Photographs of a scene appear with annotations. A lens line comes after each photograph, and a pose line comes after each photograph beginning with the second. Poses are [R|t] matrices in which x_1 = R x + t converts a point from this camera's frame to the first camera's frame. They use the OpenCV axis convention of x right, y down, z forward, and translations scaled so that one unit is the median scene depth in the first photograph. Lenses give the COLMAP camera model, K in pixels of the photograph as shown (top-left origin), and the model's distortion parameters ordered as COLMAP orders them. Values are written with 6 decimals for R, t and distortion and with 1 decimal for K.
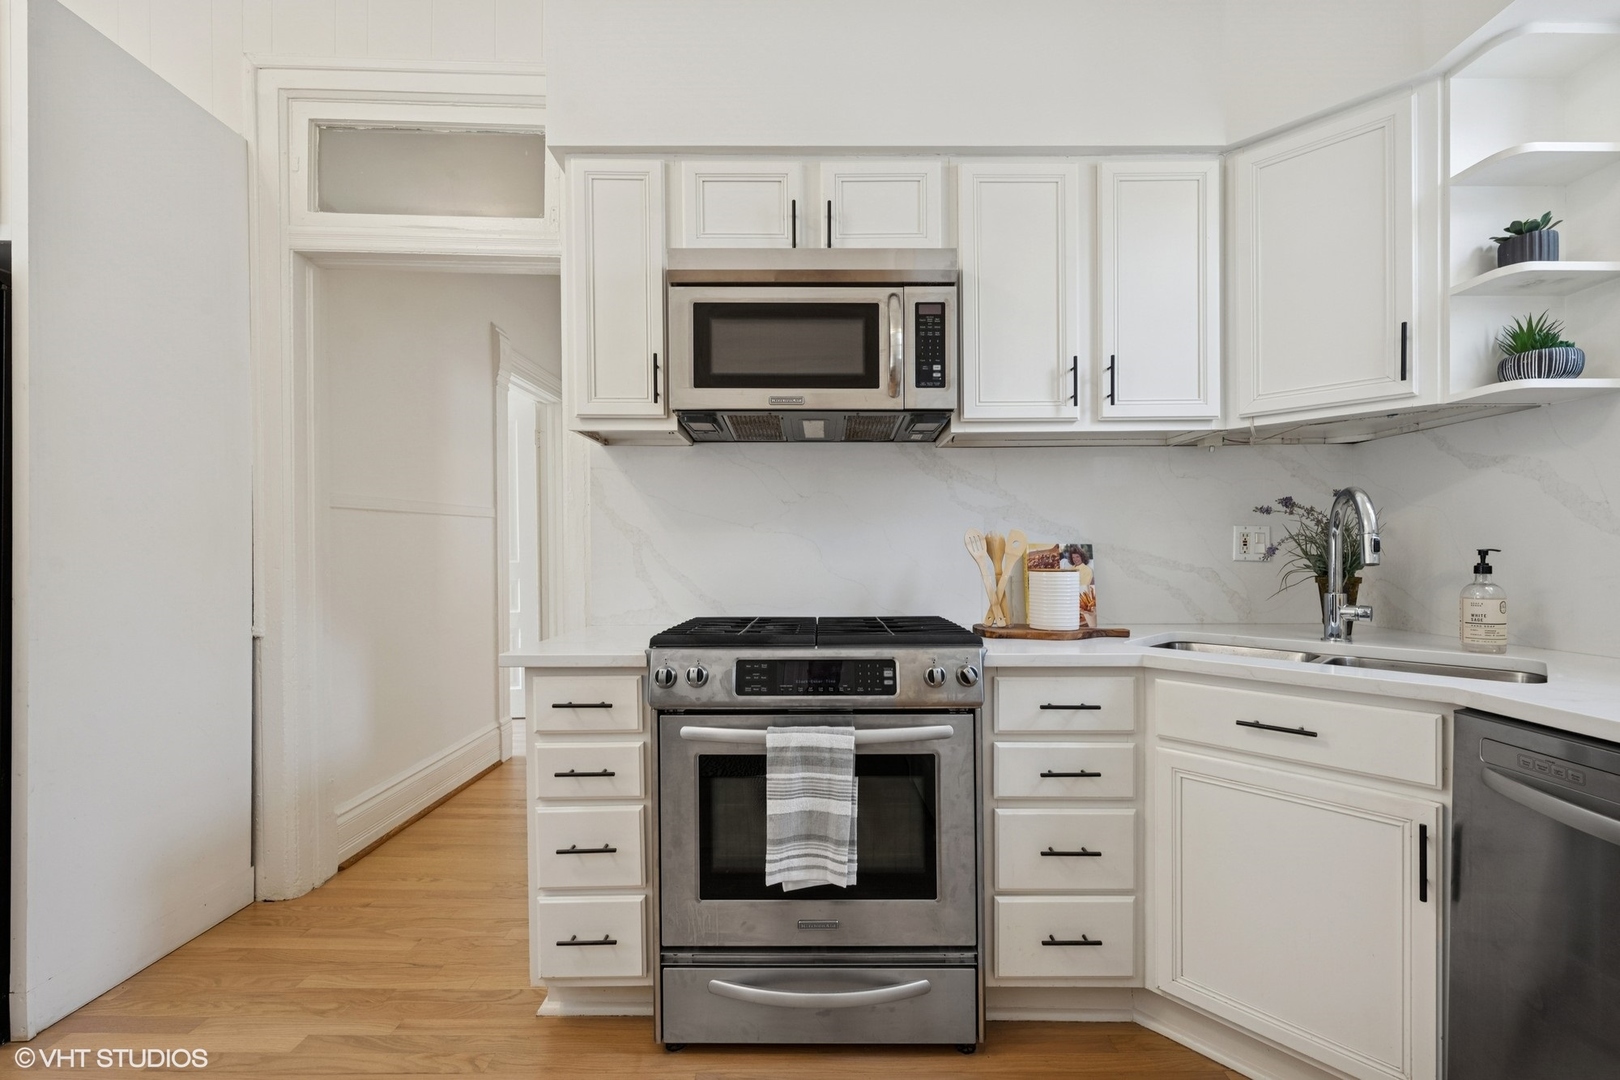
lens RADIAL K [[662.1, 0, 809.9], [0, 662.1, 557.6], [0, 0, 1]] dist [-0.000333, 0.000104]
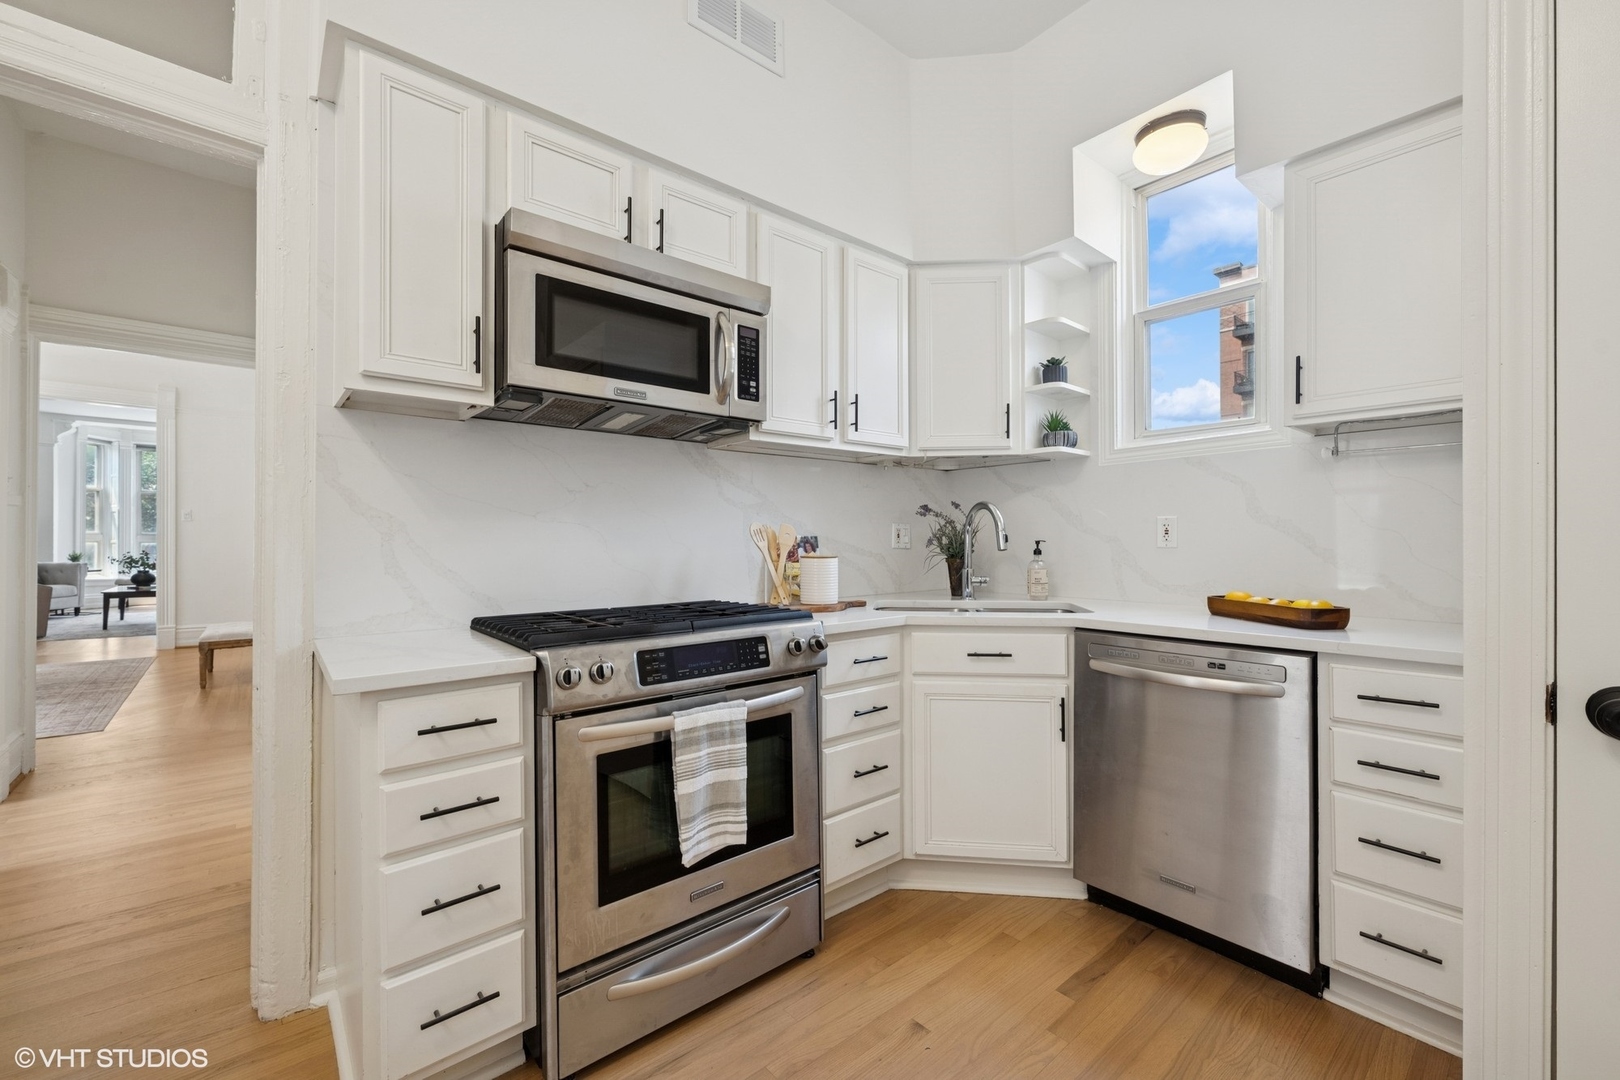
lens RADIAL K [[656.2, 0, 812.9], [0, 656.2, 534.1], [0, 0, 1]] dist [-0.000006, 0.000052]
pose [[0.763961, 0.006270, 0.645232, -0.532145], [0.006246, 0.999834, -0.017111, -0.003854], [-0.645232, 0.017102, 0.763795, 0.066252]]
